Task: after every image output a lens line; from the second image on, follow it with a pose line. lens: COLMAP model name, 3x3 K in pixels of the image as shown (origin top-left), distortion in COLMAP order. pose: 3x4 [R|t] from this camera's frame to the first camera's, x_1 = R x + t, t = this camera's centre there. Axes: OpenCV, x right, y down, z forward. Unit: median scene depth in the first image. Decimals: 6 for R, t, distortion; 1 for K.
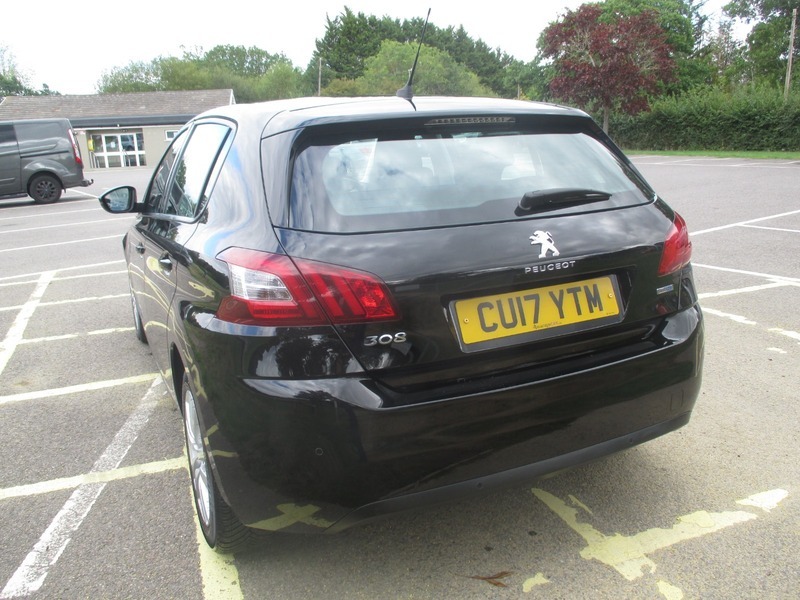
lens RADIAL K [[673.4, 0, 405.1], [0, 673.4, 298.8], [0, 0, 1]] dist [-0.021197, -0.014018]
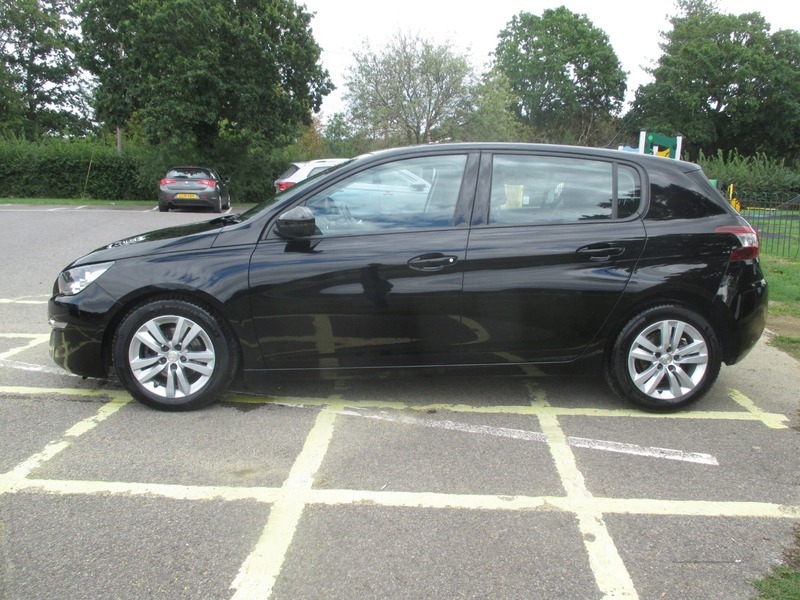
lens RADIAL K [[678.0, 0, 401.5], [0, 678.0, 298.4], [0, 0, 1]] dist [-0.038293, 0.005220]
pose [[0.380926, -0.118261, 0.917012, -1.600248], [0.186404, 0.981245, 0.049112, -0.089856], [-0.905621, 0.152227, 0.395825, 0.711421]]
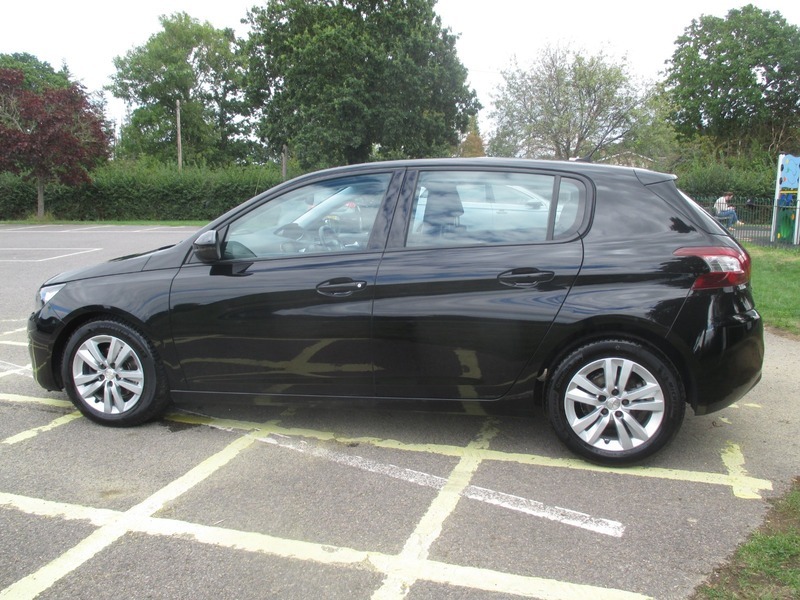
lens RADIAL K [[676.2, 0, 402.4], [0, 676.2, 299.3], [0, 0, 1]] dist [-0.035642, 0.012039]
pose [[0.612041, -0.086572, 0.786073, -1.296628], [0.170315, 0.985095, -0.024118, -0.017779], [-0.772268, 0.148641, 0.617663, 0.341047]]
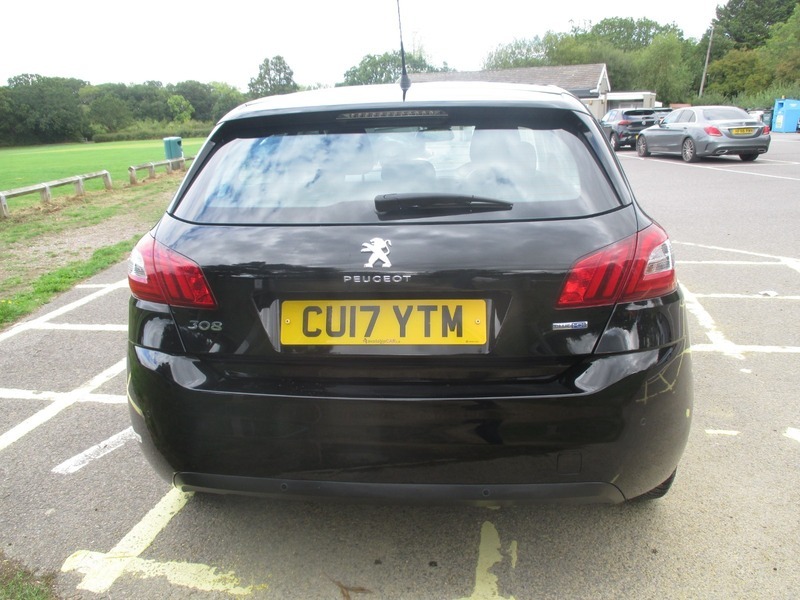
lens RADIAL K [[678.0, 0, 401.5], [0, 678.0, 298.4], [0, 0, 1]] dist [-0.038293, 0.005220]
pose [[0.849778, 0.144800, -0.506862, 0.450946], [-0.127617, 0.989441, 0.068708, -0.055655], [0.511459, 0.006298, 0.859285, 0.141418]]
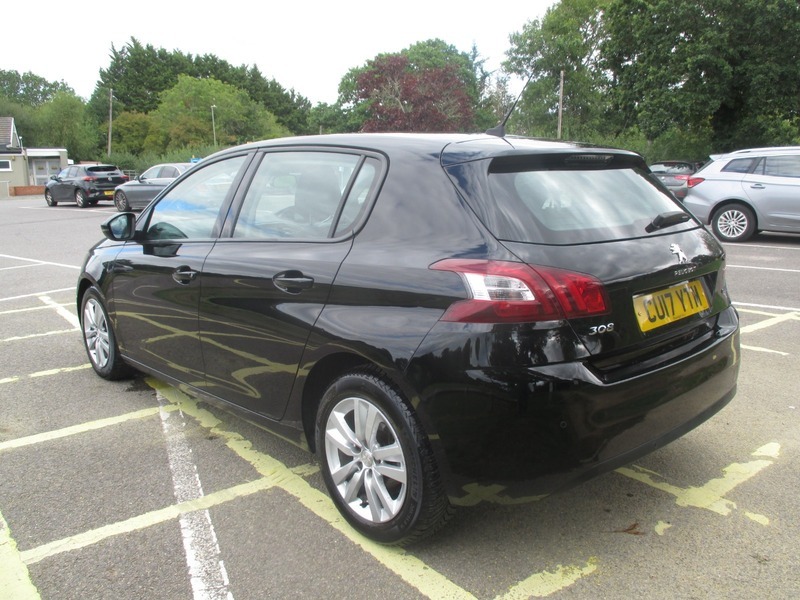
lens RADIAL K [[673.4, 0, 405.1], [0, 673.4, 298.8], [0, 0, 1]] dist [-0.021197, -0.014018]
pose [[0.952271, -0.031437, 0.303632, -0.438055], [0.048394, 0.997651, -0.048481, 0.027411], [-0.301394, 0.060861, 0.951555, -0.041214]]
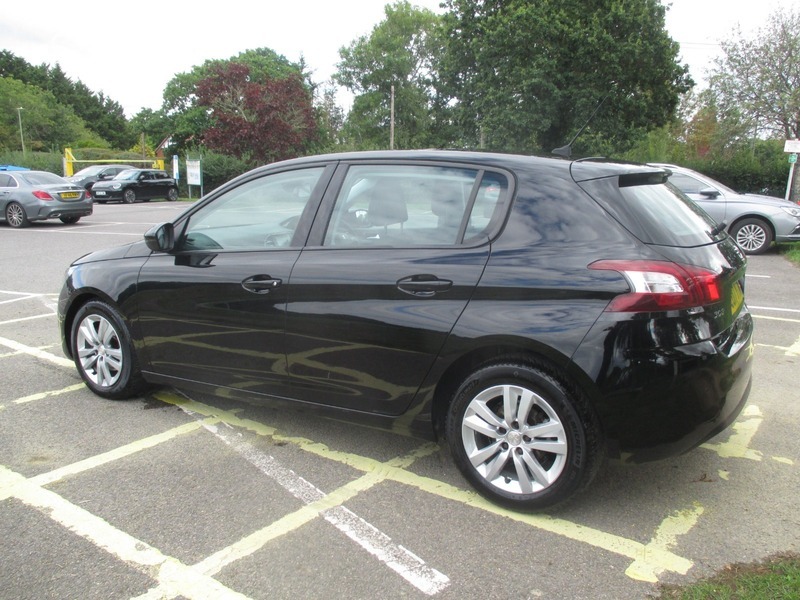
lens RADIAL K [[676.2, 0, 402.4], [0, 676.2, 299.3], [0, 0, 1]] dist [-0.035642, 0.012039]
pose [[0.838082, -0.058118, 0.542439, -0.868220], [0.097452, 0.994265, -0.044038, 0.014918], [-0.536769, 0.089769, 0.838940, 0.053082]]
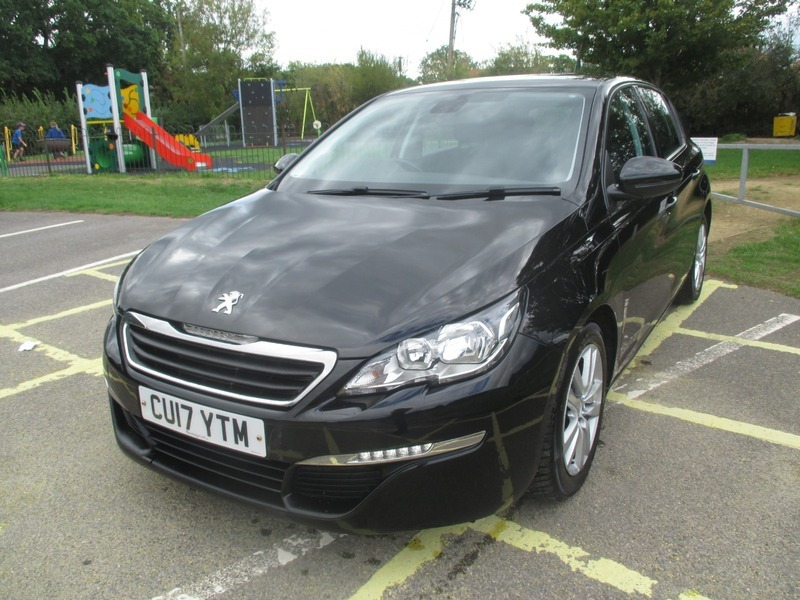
lens RADIAL K [[676.2, 0, 402.4], [0, 676.2, 299.3], [0, 0, 1]] dist [-0.035642, 0.012039]
pose [[-0.546297, -0.169966, 0.820165, -1.157766], [0.251872, 0.900538, 0.354389, -0.454494], [-0.798824, 0.400179, -0.449152, 2.069046]]
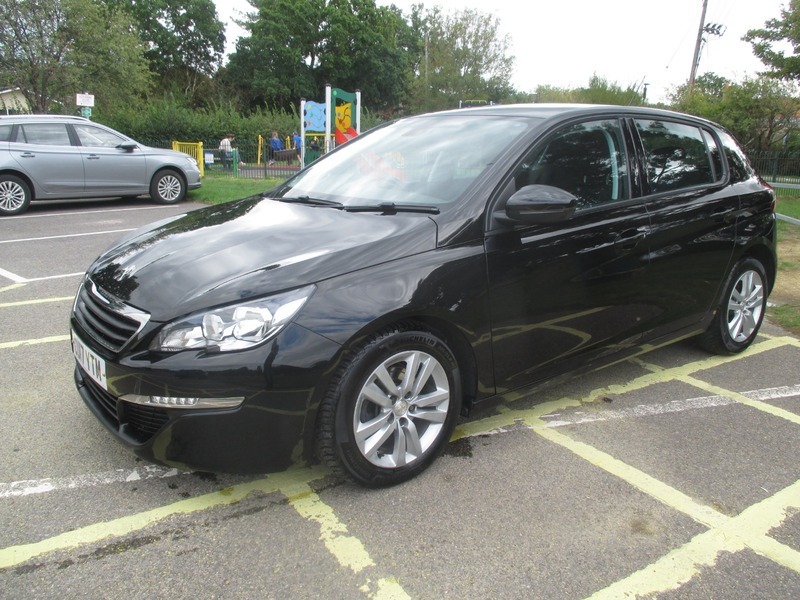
lens RADIAL K [[676.2, 0, 402.4], [0, 676.2, 299.3], [0, 0, 1]] dist [-0.035642, 0.012039]
pose [[-0.220261, -0.193092, 0.956138, -1.442701], [0.231063, 0.941985, 0.243463, -0.346952], [-0.947679, 0.274553, -0.162866, 1.698961]]
